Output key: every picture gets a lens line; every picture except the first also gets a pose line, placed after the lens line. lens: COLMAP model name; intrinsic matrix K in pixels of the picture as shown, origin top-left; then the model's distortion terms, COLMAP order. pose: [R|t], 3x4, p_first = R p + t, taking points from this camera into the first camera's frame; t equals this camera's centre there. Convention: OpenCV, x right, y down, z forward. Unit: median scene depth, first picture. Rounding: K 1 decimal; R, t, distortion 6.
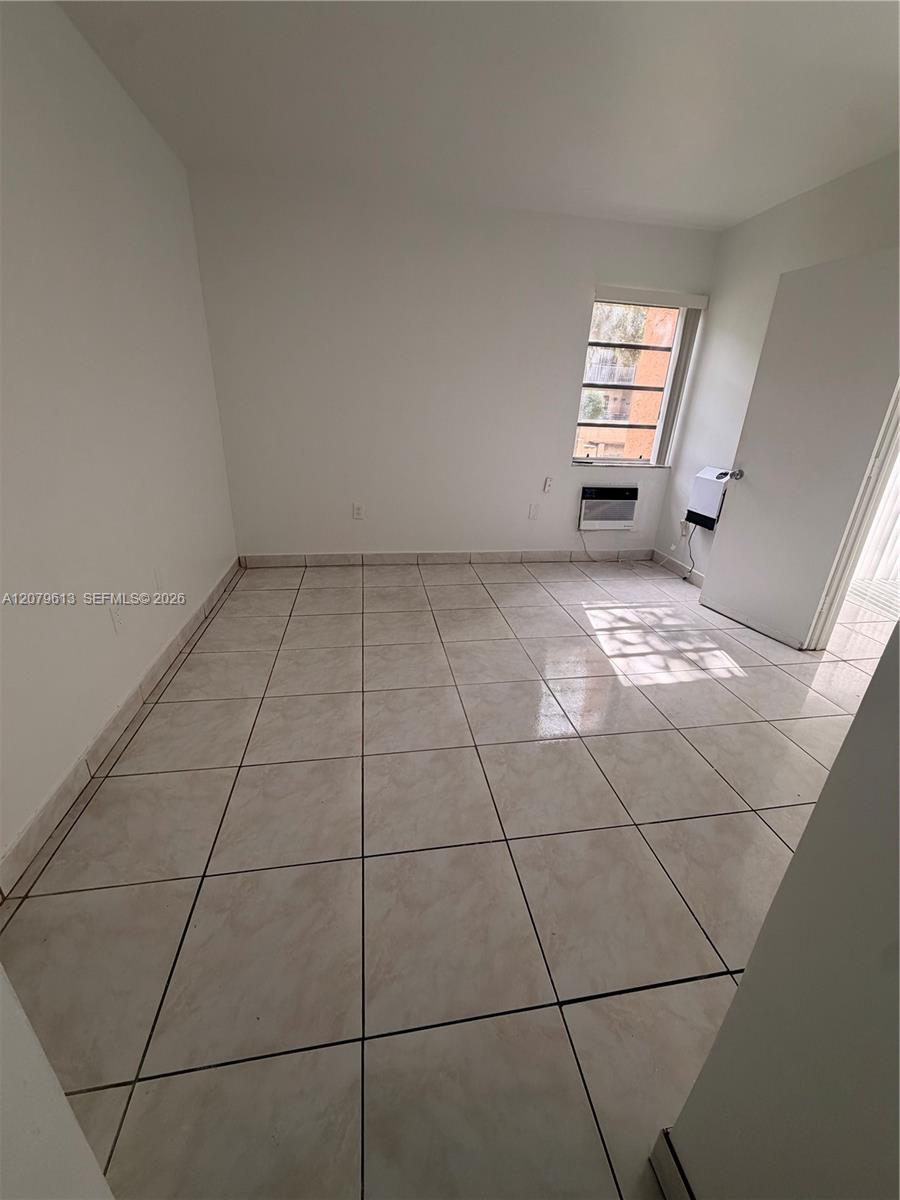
lens RADIAL K [[478.3, 0, 451.8], [0, 478.3, 596.8], [0, 0, 1]] dist [-0.001178, 0.000526]
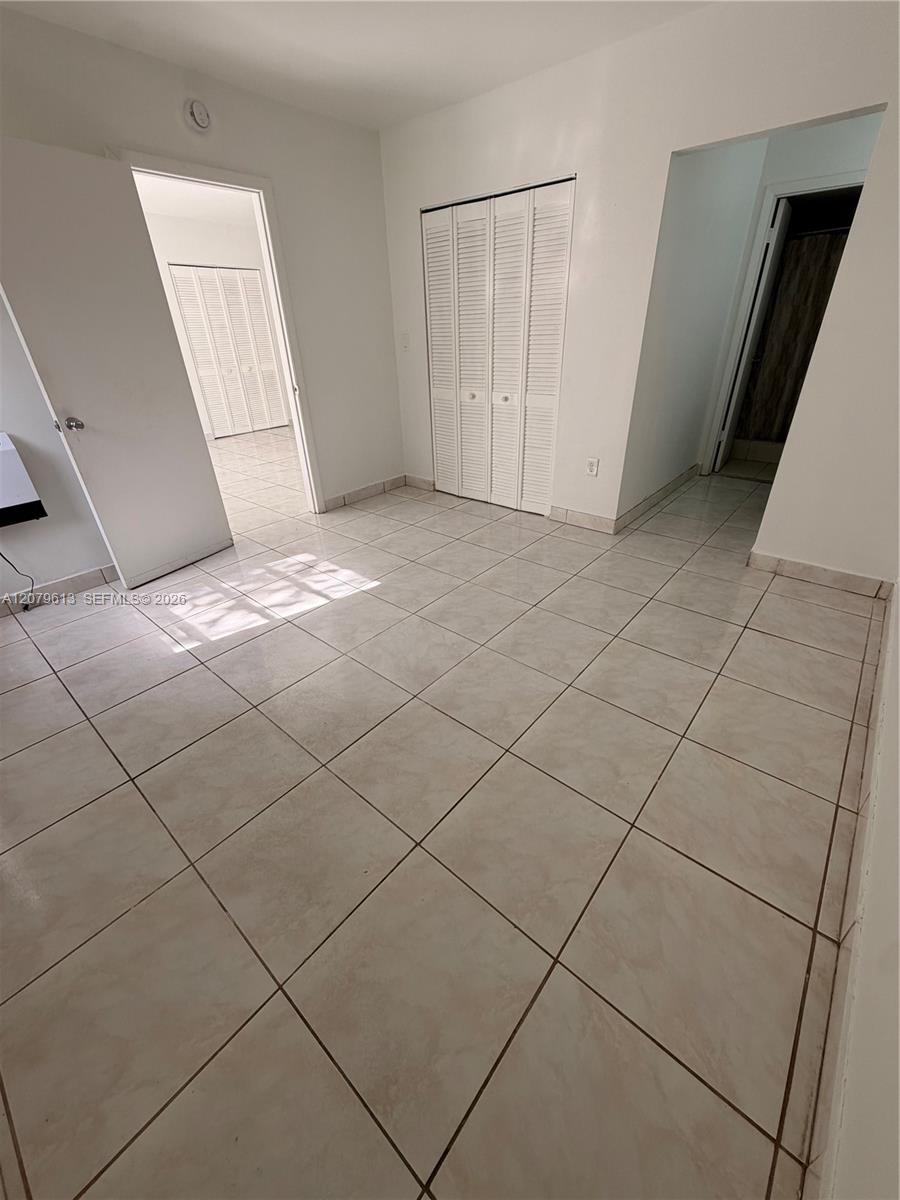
lens RADIAL K [[478.3, 0, 452.2], [0, 478.3, 590.7], [0, 0, 1]] dist [-0.001178, 0.000526]
pose [[-0.639865, -0.393393, 0.660163, -0.348369], [0.295671, 0.666893, 0.683983, -0.357968], [-0.709332, 0.632848, -0.310406, 0.823040]]
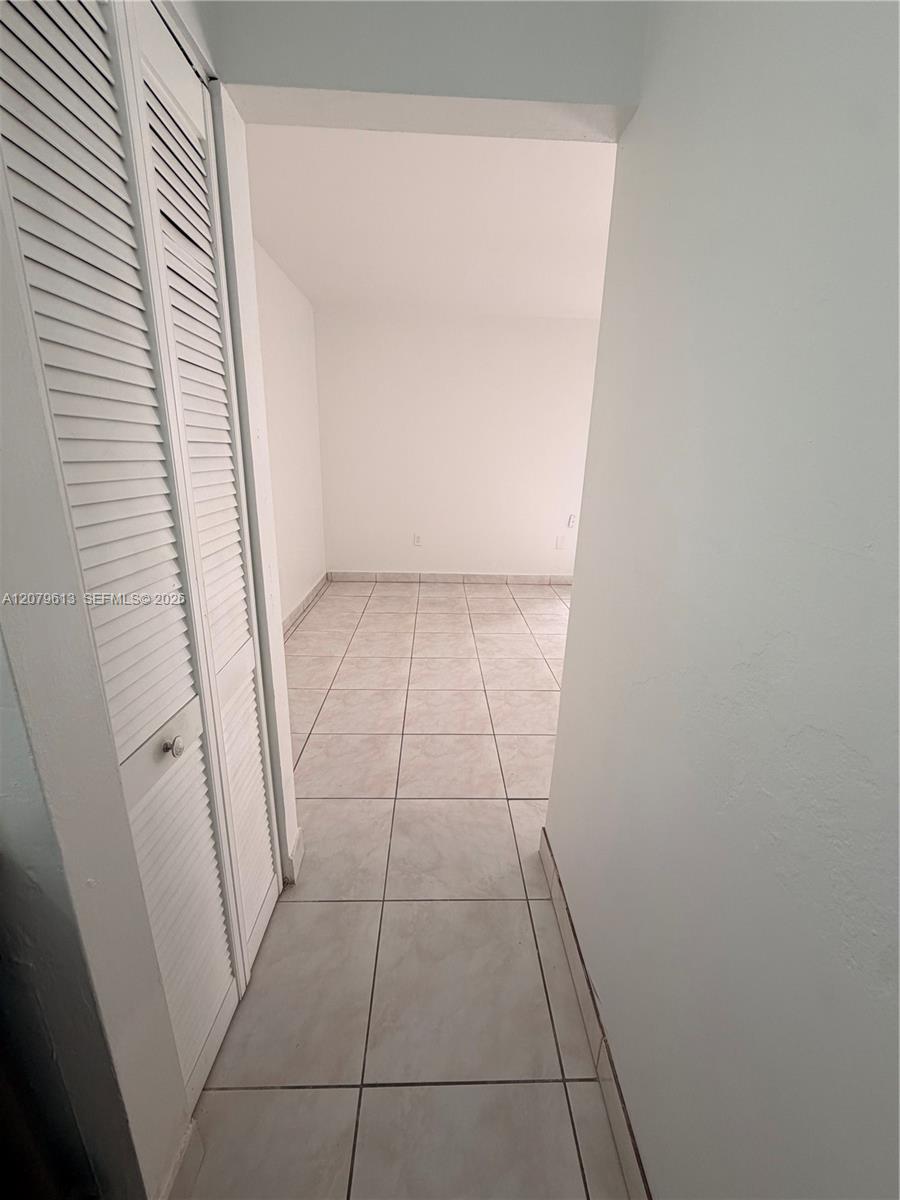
lens RADIAL K [[478.3, 0, 449.9], [0, 478.3, 594.8], [0, 0, 1]] dist [-0.001178, 0.000526]
pose [[0.989997, 0.029145, -0.138042, 0.072709], [-0.042320, 0.994720, -0.093489, 0.088251], [0.134589, 0.098396, 0.986004, -0.247914]]
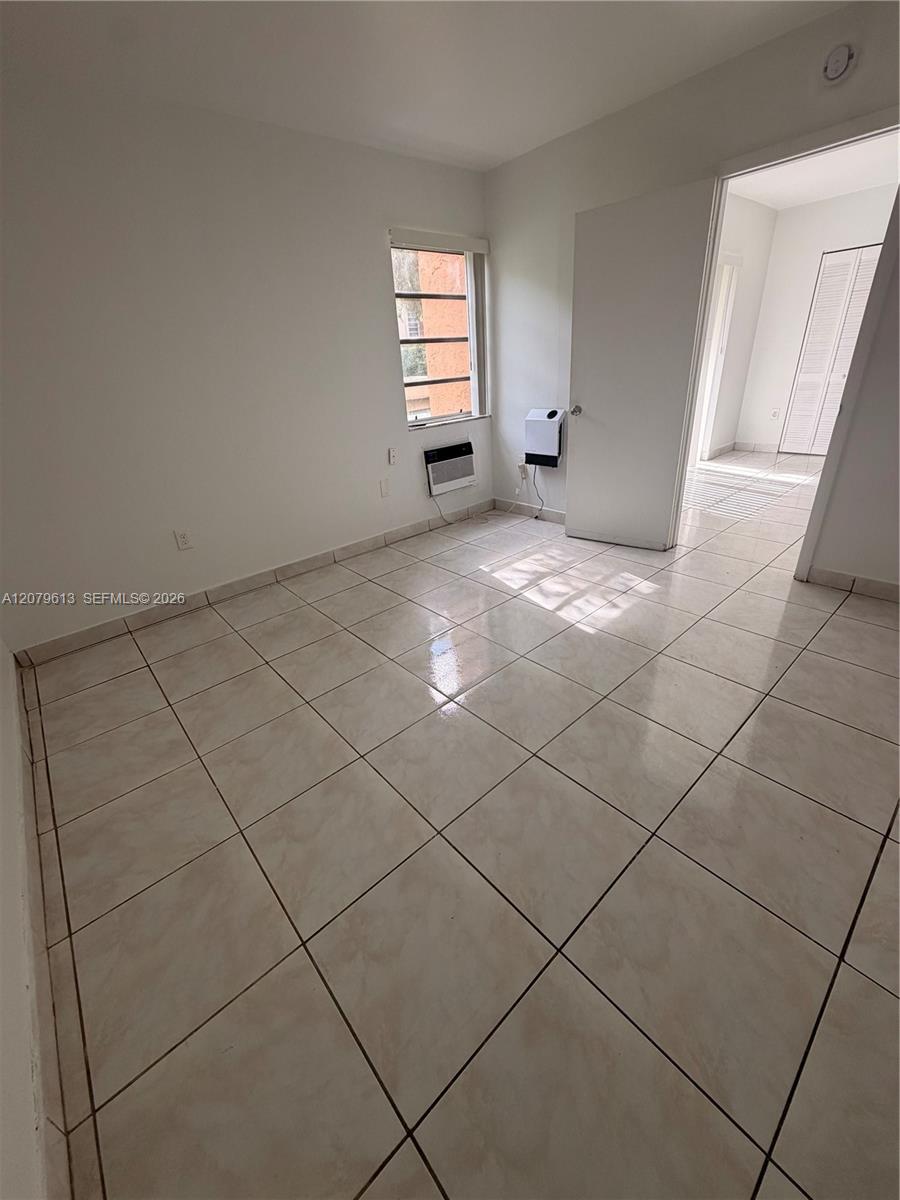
lens RADIAL K [[478.3, 0, 452.4], [0, 478.3, 596.2], [0, 0, 1]] dist [-0.001178, 0.000526]
pose [[0.845482, -0.320141, 0.427399, -0.195305], [0.294322, 0.947195, 0.127263, -0.067213], [-0.445573, 0.018195, 0.895061, 0.142297]]
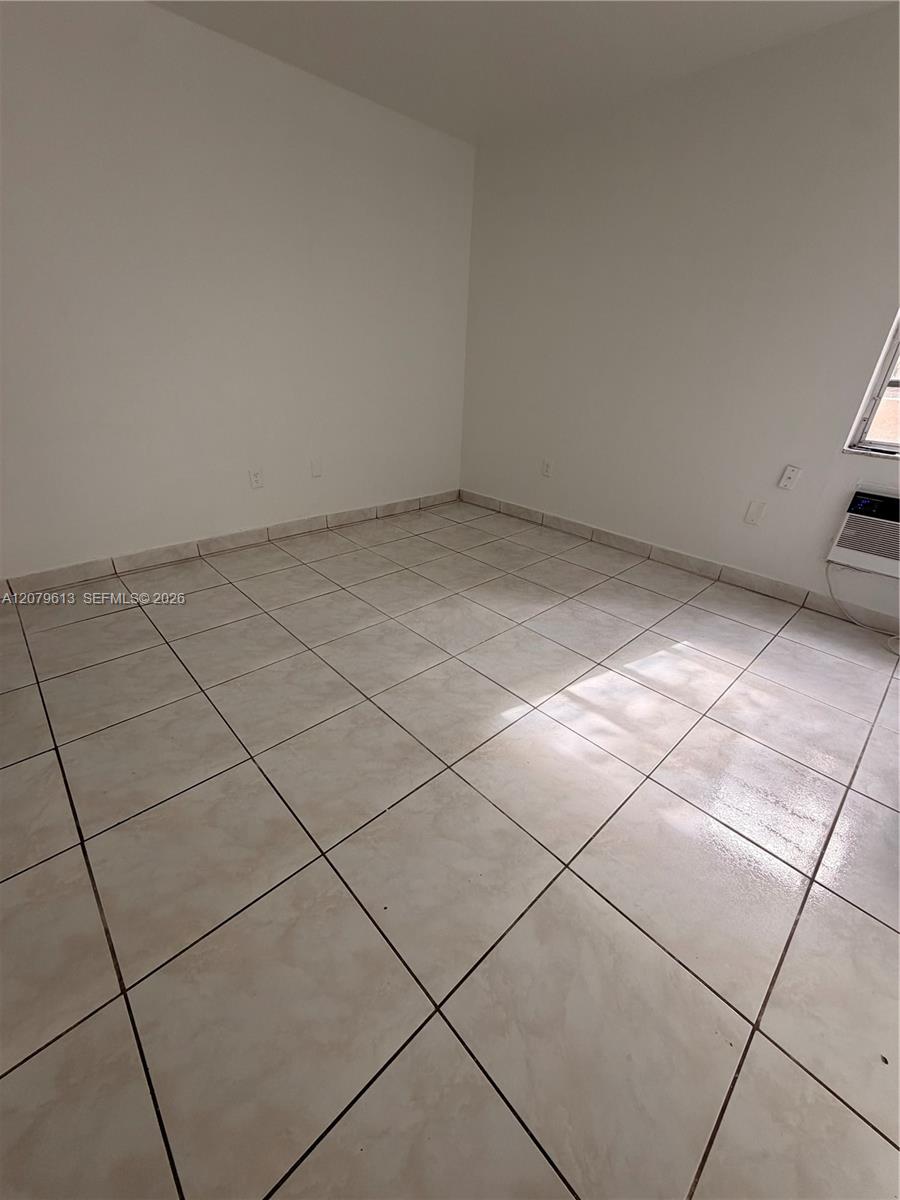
lens RADIAL K [[478.3, 0, 451.5], [0, 478.3, 595.6], [0, 0, 1]] dist [-0.001178, 0.000526]
pose [[0.551451, 0.353880, -0.755428, 0.541092], [-0.331032, 0.924042, 0.191219, -0.063457], [0.765715, 0.144623, 0.626709, 0.291404]]
